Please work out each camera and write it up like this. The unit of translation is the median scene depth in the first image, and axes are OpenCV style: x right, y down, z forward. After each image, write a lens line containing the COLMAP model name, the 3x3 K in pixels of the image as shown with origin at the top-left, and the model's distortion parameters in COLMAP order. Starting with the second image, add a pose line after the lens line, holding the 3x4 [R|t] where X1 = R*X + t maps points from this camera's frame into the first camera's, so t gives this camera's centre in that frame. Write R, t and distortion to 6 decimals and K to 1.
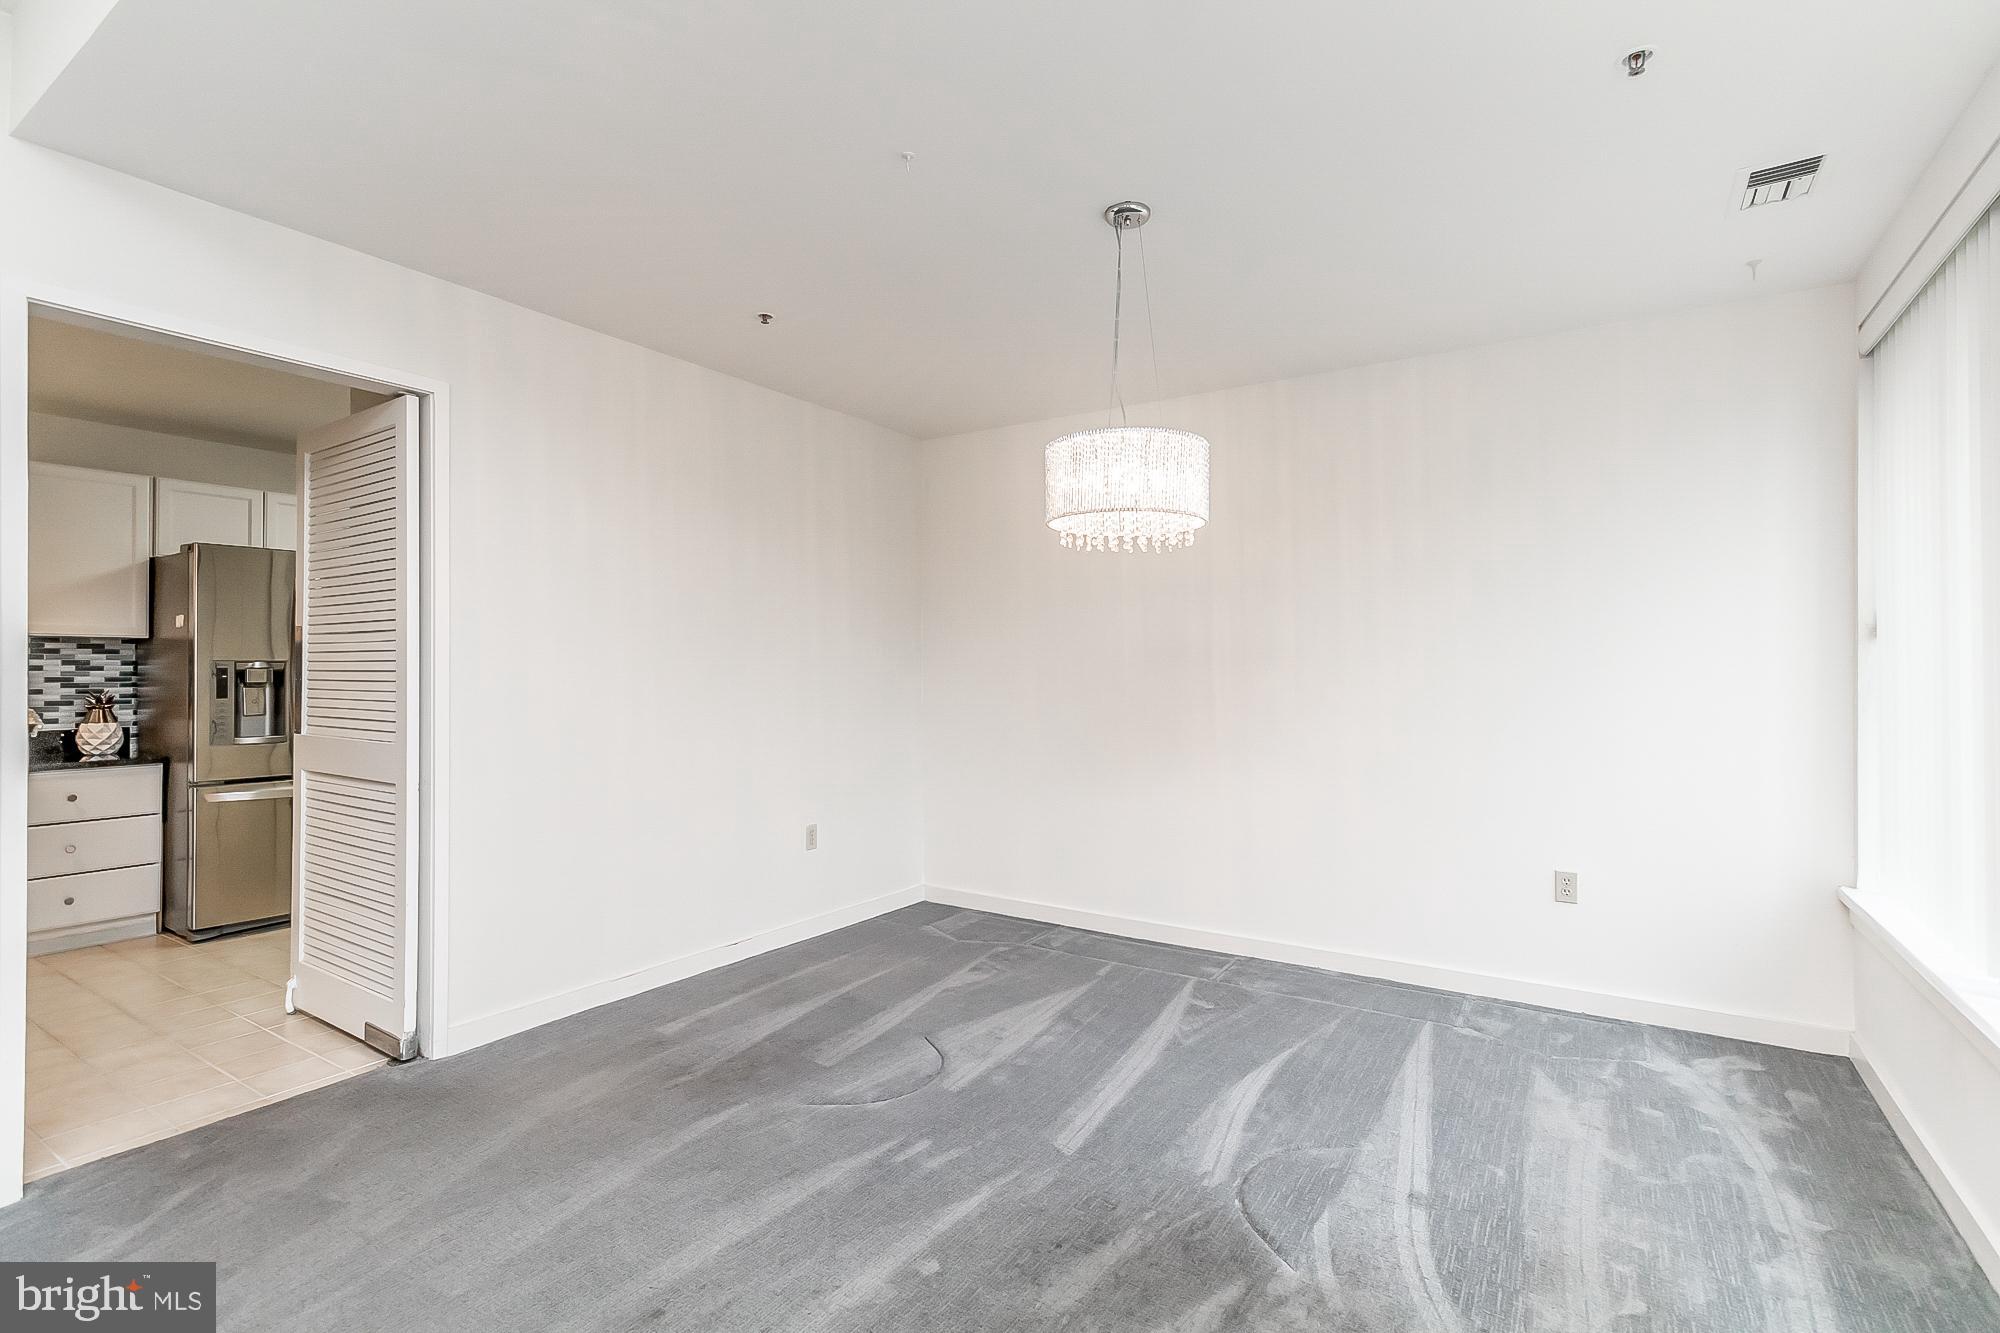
lens RADIAL K [[926.0, 0, 1003.4], [0, 926.0, 664.4], [0, 0, 1]] dist [0.005446, 0.001236]
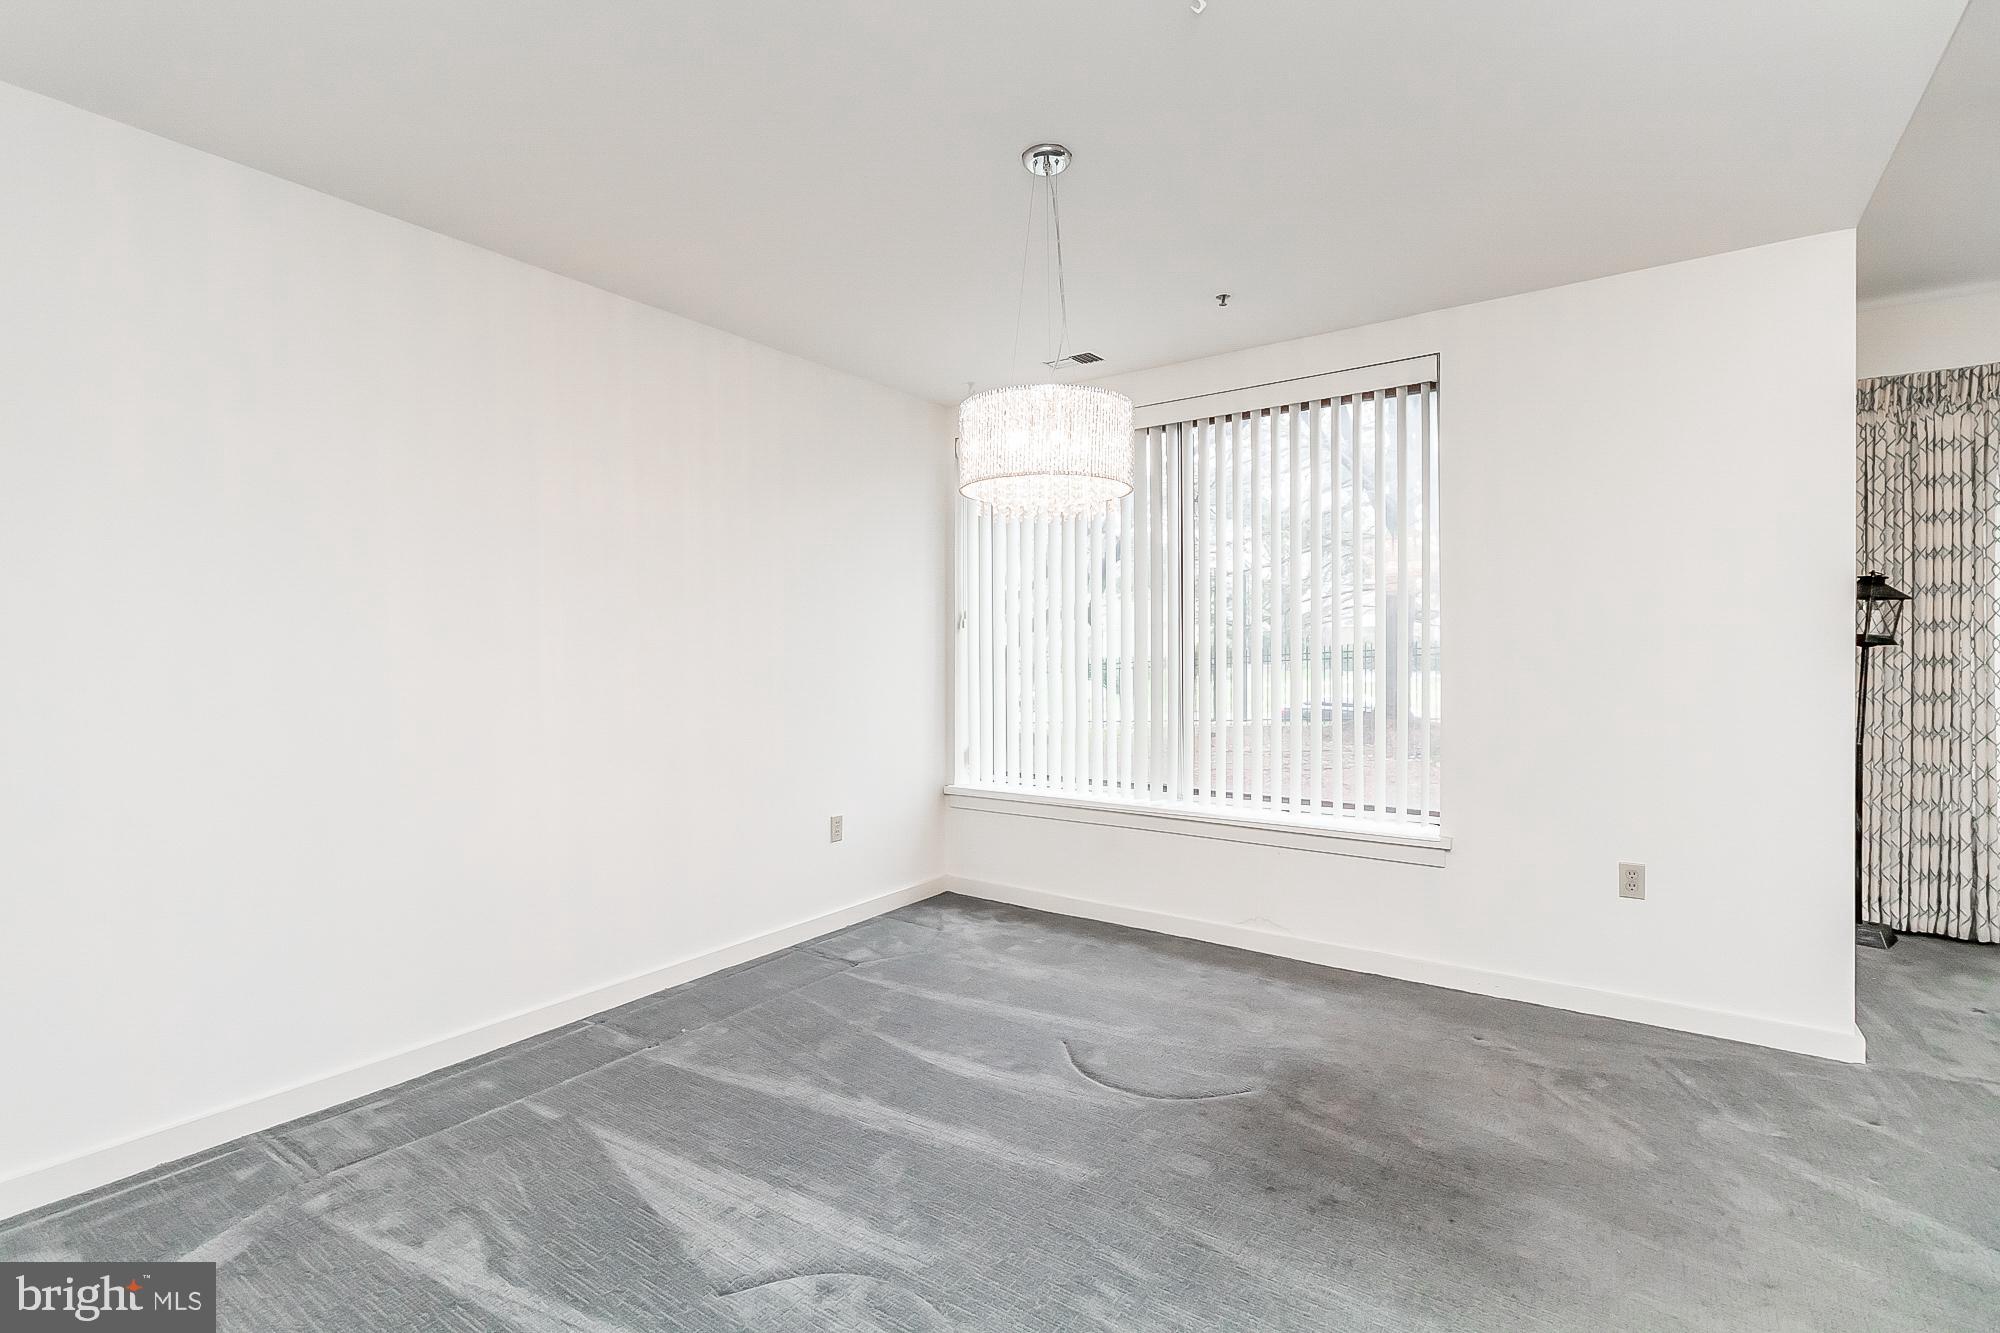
lens RADIAL K [[926.0, 0, 997.6], [0, 926.0, 656.0], [0, 0, 1]] dist [0.005446, 0.001236]
pose [[0.041157, -0.009227, 0.999110, -0.476844], [-0.007260, 0.999928, 0.009534, 0.002139], [-0.999126, -0.007646, 0.041087, 0.598052]]
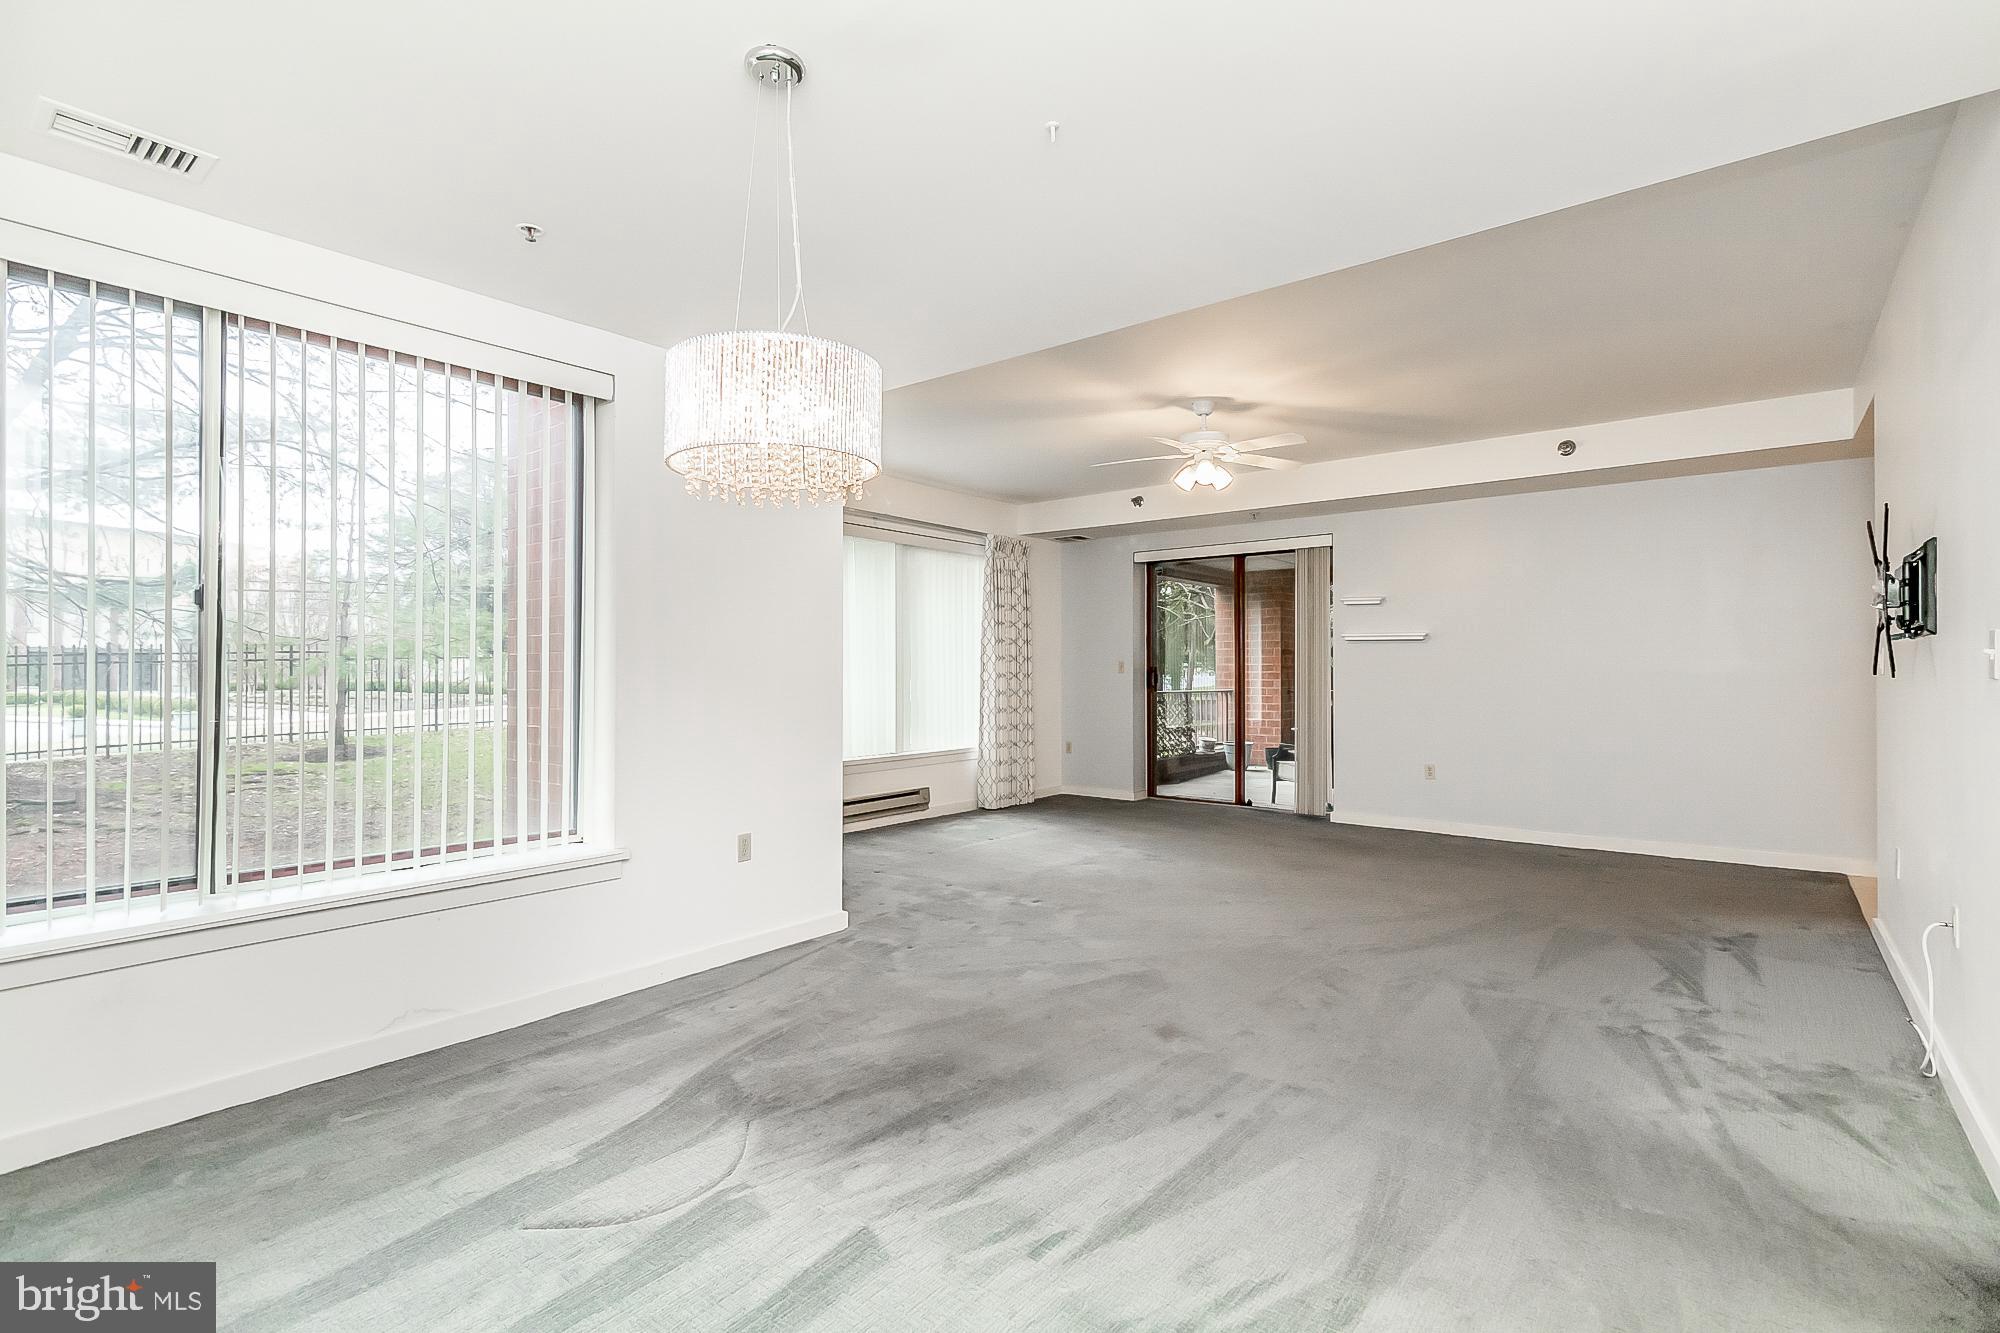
lens RADIAL K [[926.0, 0, 1005.8], [0, 926.0, 661.9], [0, 0, 1]] dist [0.005446, 0.001236]
pose [[-0.994624, -0.002244, 0.103533, -0.085802], [-0.004262, 0.999805, -0.019275, 0.012834], [-0.103469, -0.019613, -0.994439, 1.029798]]
